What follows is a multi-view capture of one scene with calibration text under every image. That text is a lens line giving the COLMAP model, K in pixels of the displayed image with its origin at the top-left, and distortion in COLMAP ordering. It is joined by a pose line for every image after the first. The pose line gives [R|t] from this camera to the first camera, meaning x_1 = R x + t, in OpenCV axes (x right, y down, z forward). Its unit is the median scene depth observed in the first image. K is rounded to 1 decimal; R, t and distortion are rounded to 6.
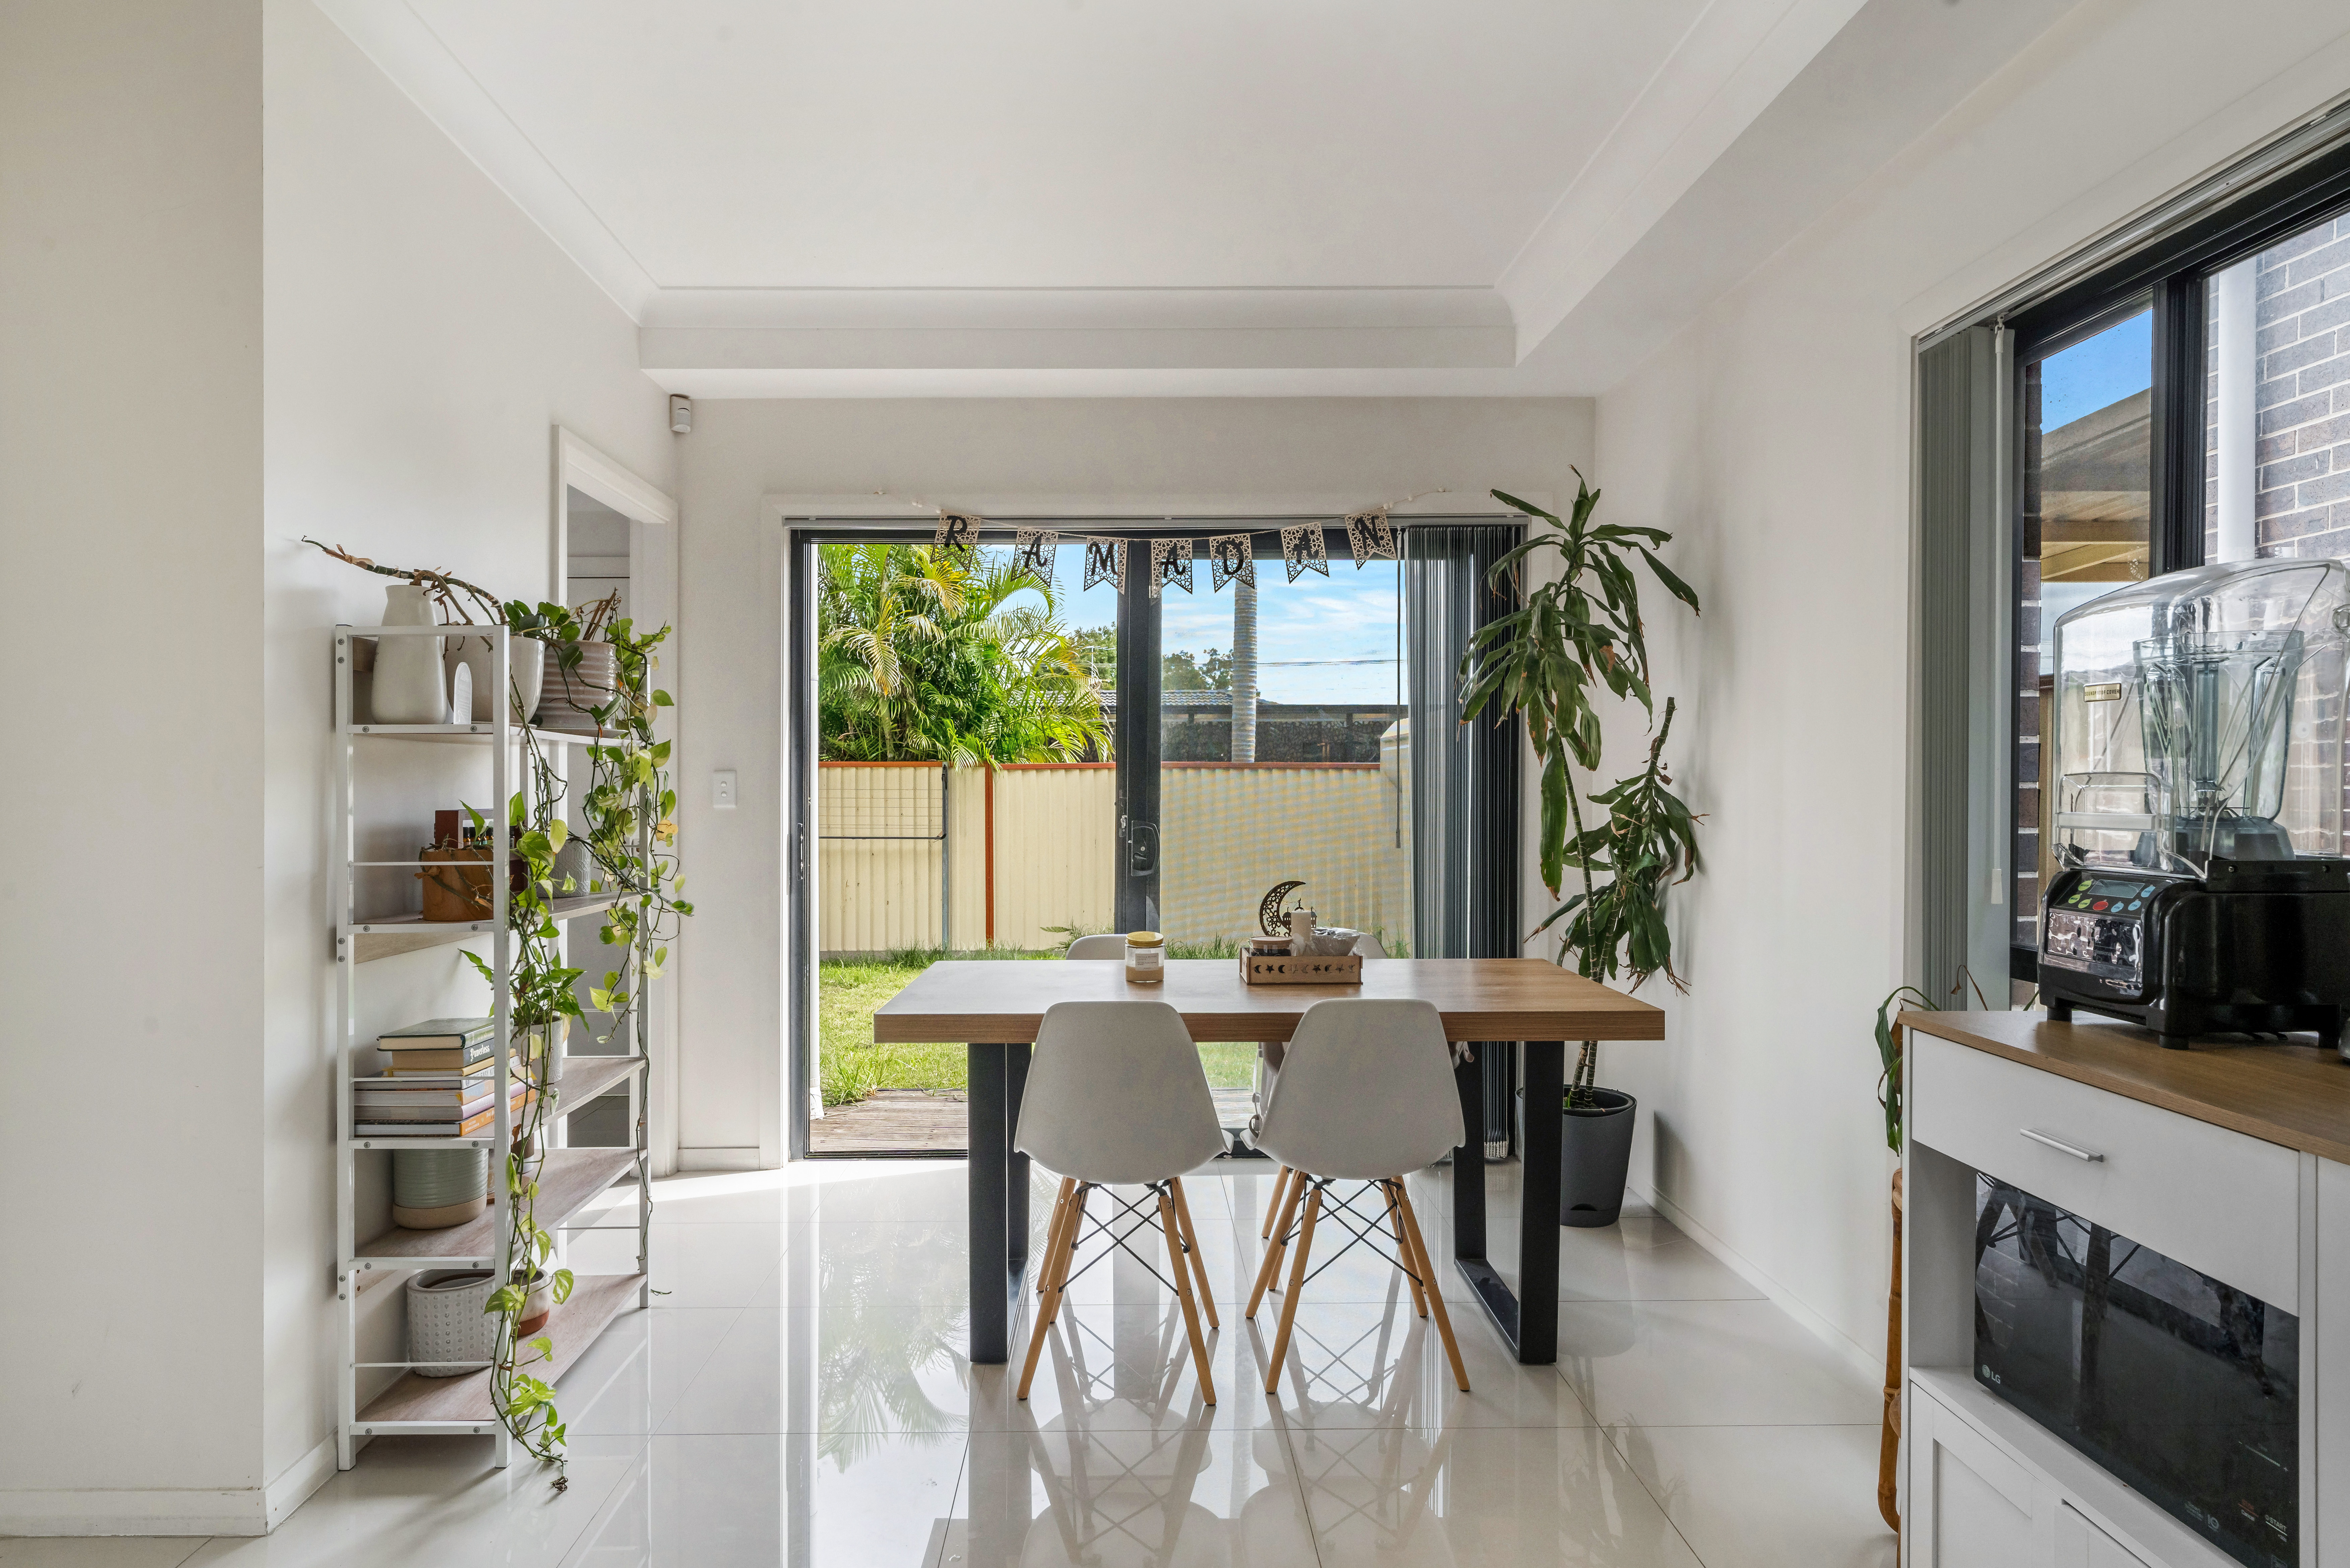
lens RADIAL K [[1281.8, 0, 1121.7], [0, 1281.8, 792.0], [0, 0, 1]] dist [-0.001297, -0.000315]
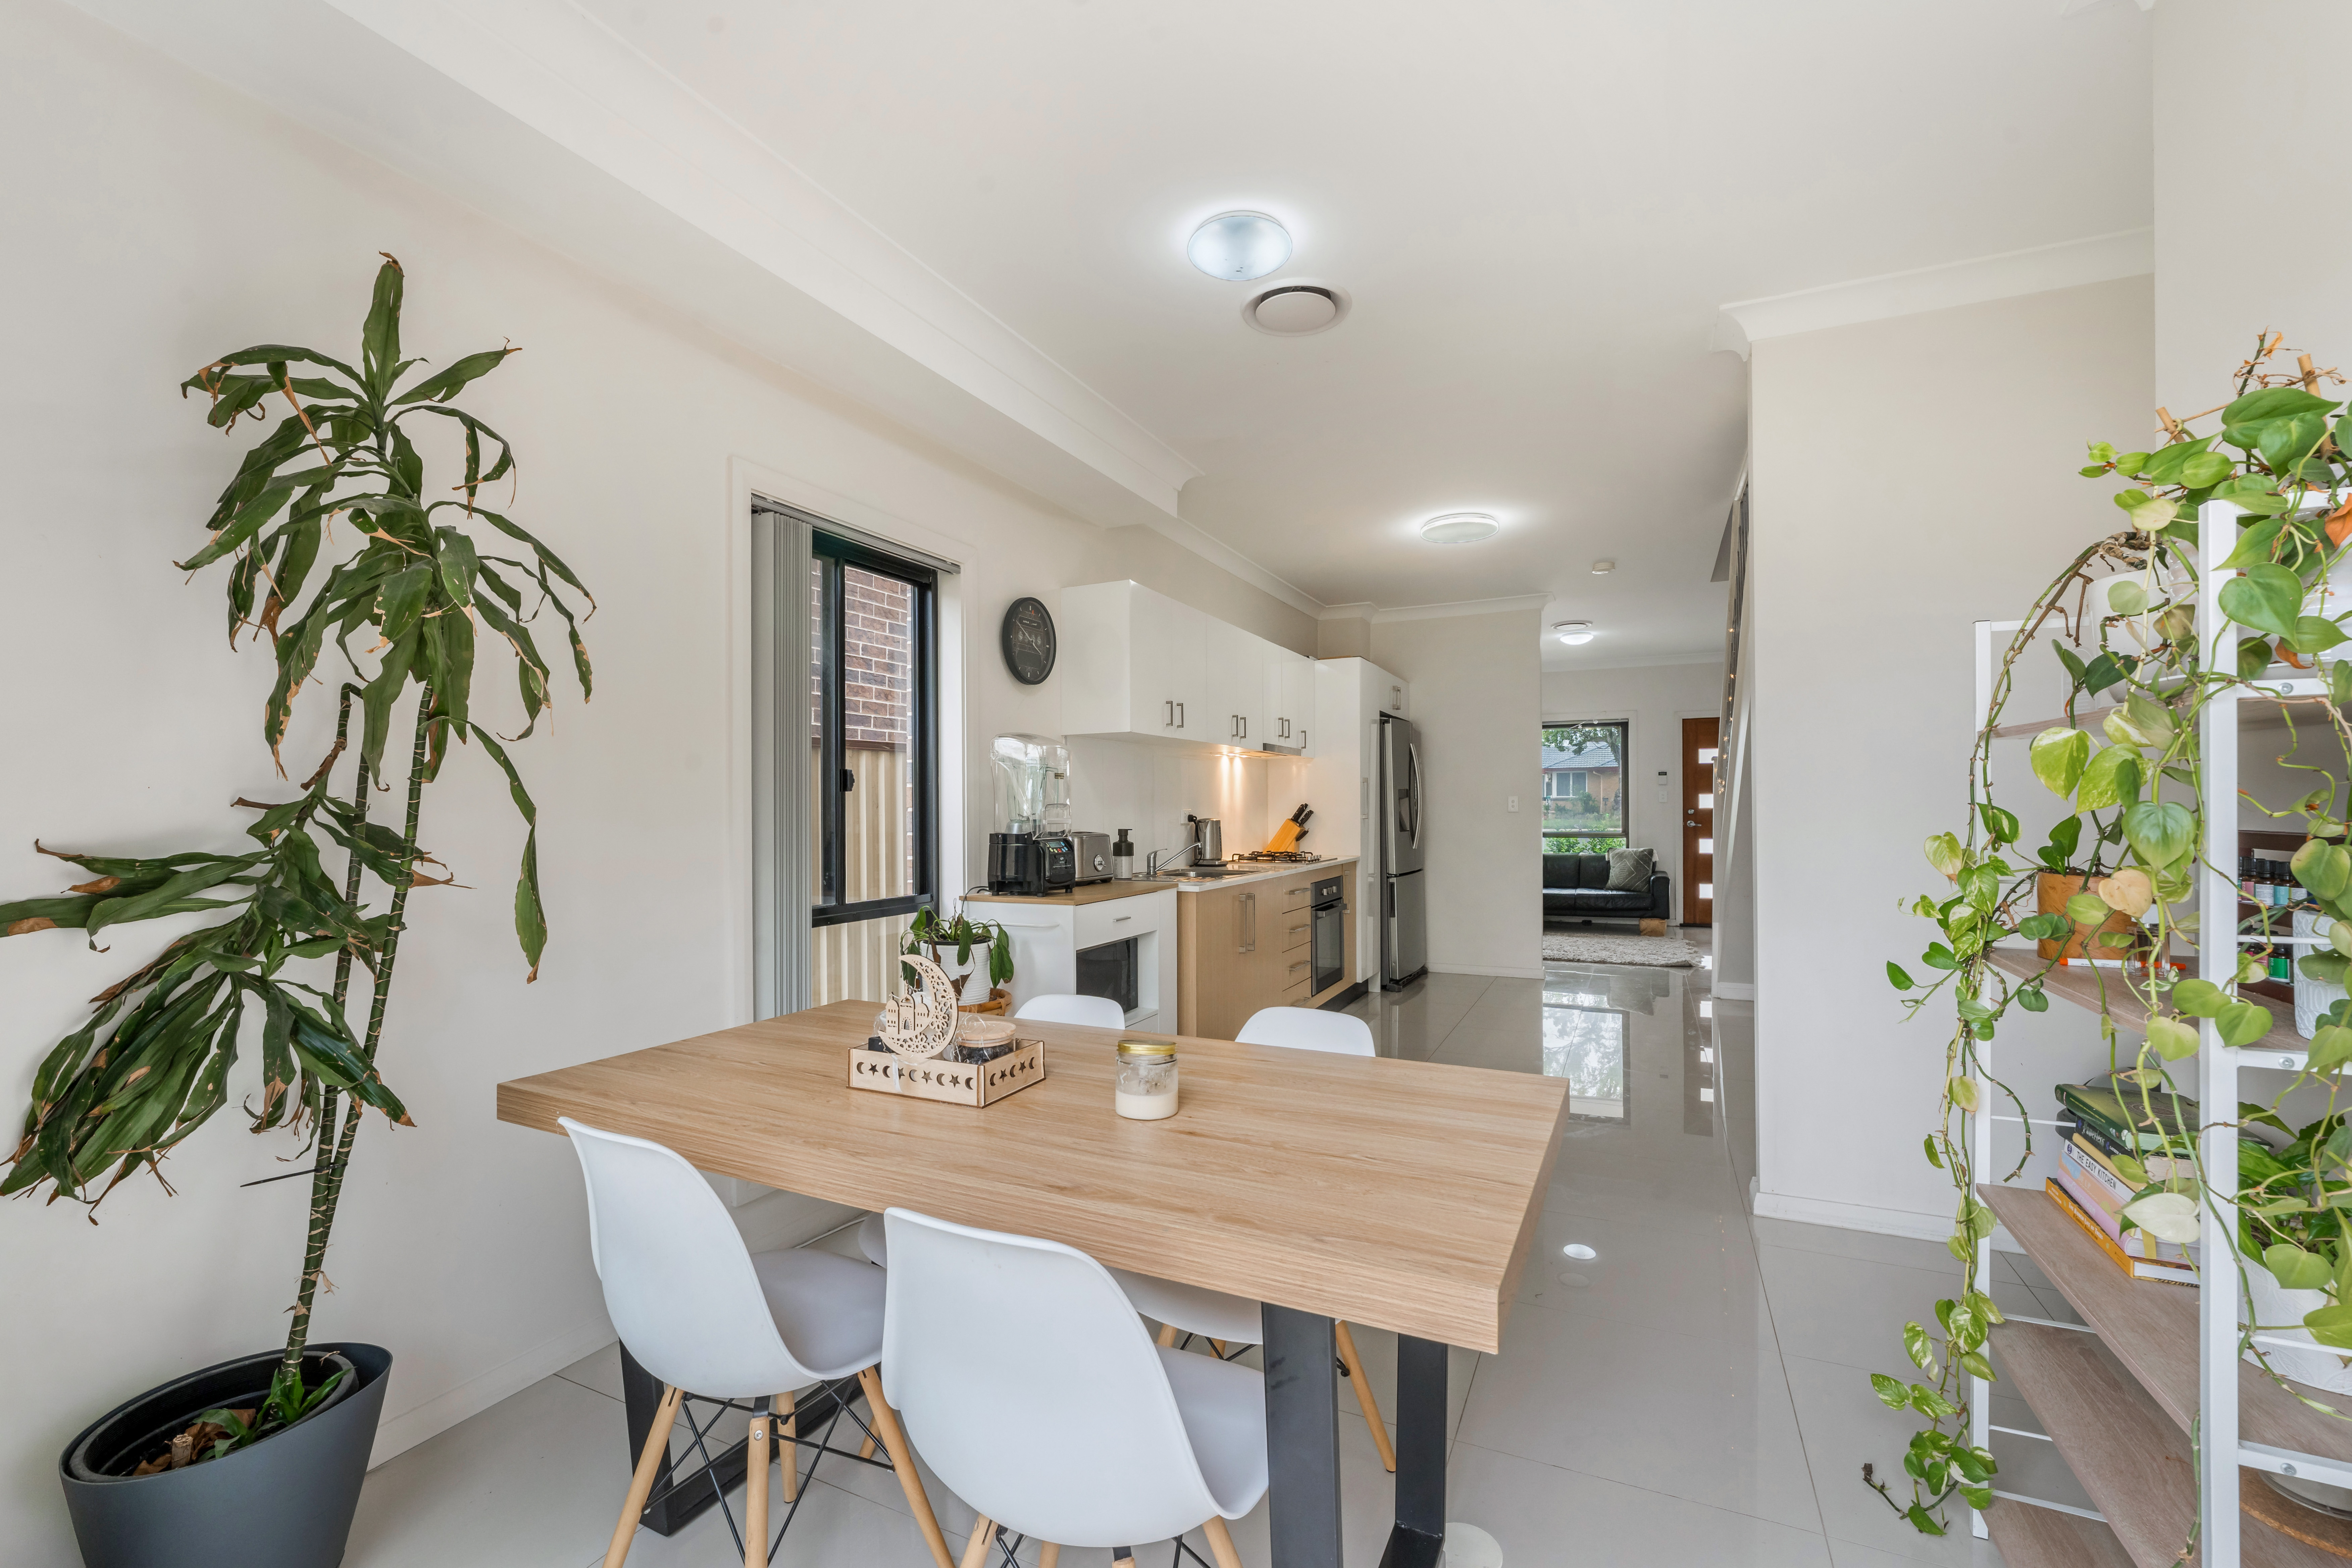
lens RADIAL K [[958.1, 0, 1174.7], [0, 958.1, 810.1], [0, 0, 1]] dist [-0.002274, -0.000200]
pose [[-0.897886, 0.006782, 0.440175, -0.187862], [0.010503, 0.999927, 0.006018, -0.005142], [-0.440102, 0.010026, -0.897892, 1.281544]]
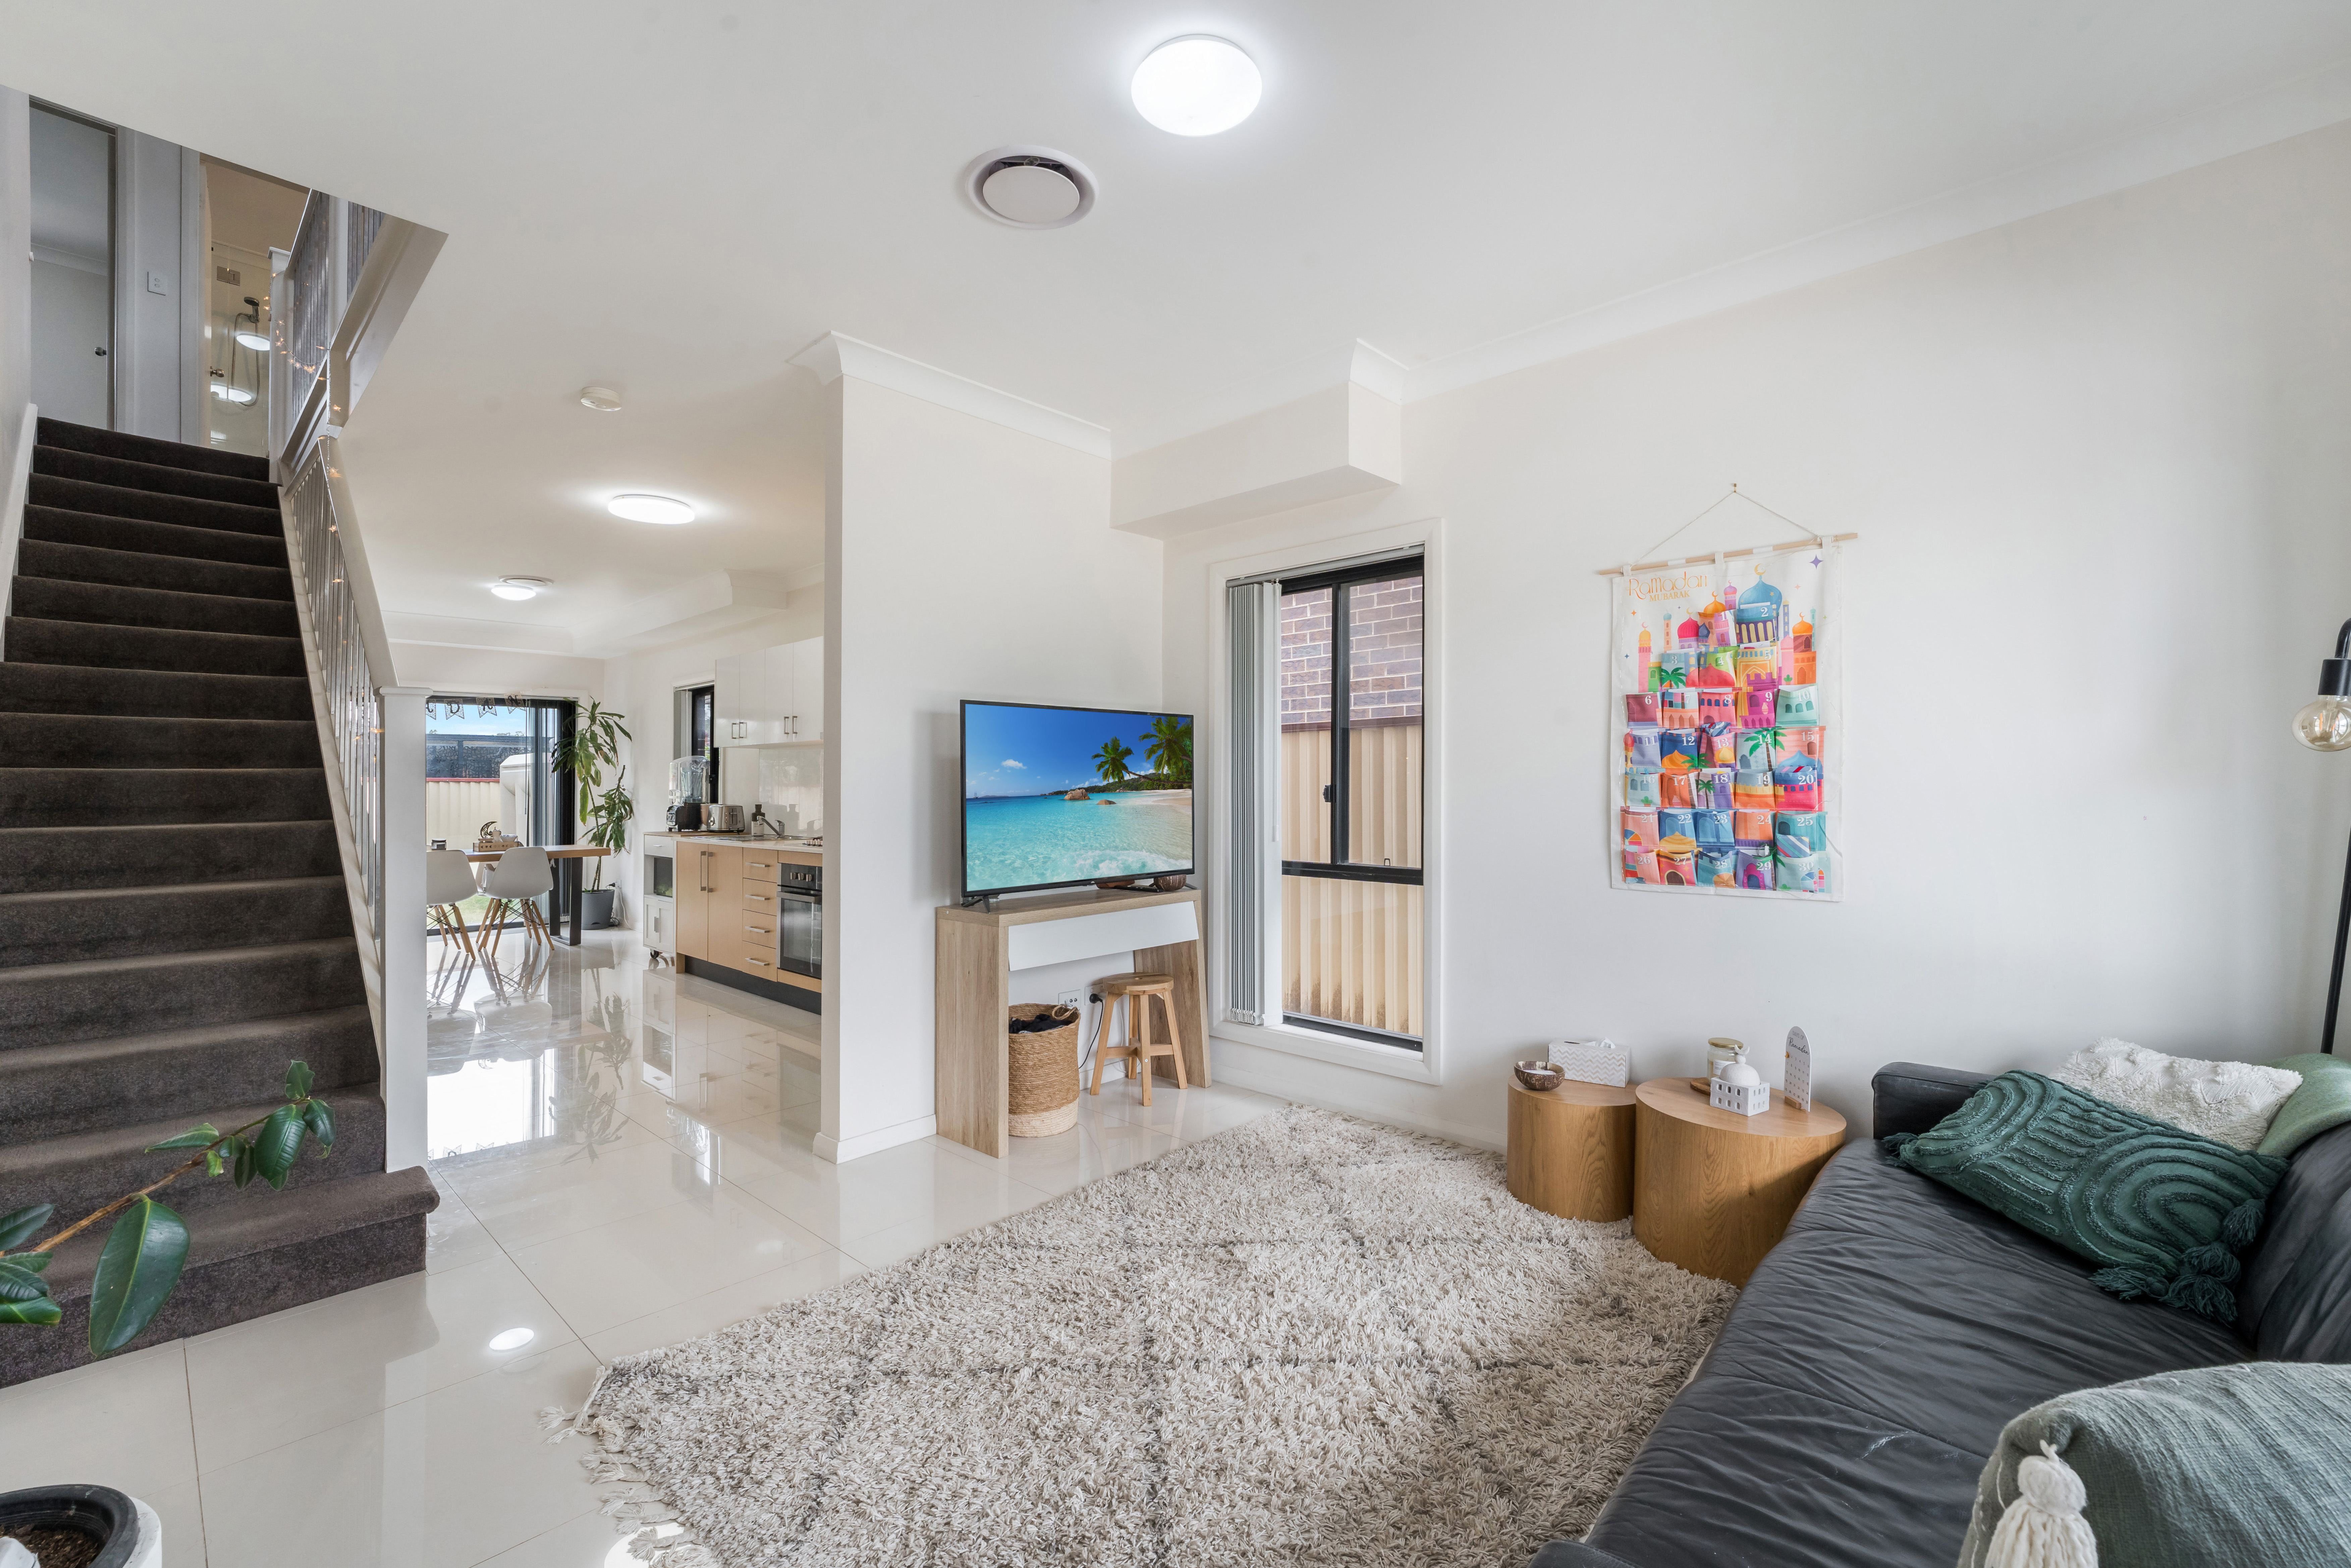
lens RADIAL K [[983.7, 0, 1175.5], [0, 983.7, 784.0], [0, 0, 1]] dist [0.000076, 0.000001]
pose [[0.679016, 0.006027, 0.734098, -0.474667], [0.003662, 0.999926, -0.011597, 0.010377], [-0.734114, 0.010562, 0.678944, -1.782732]]
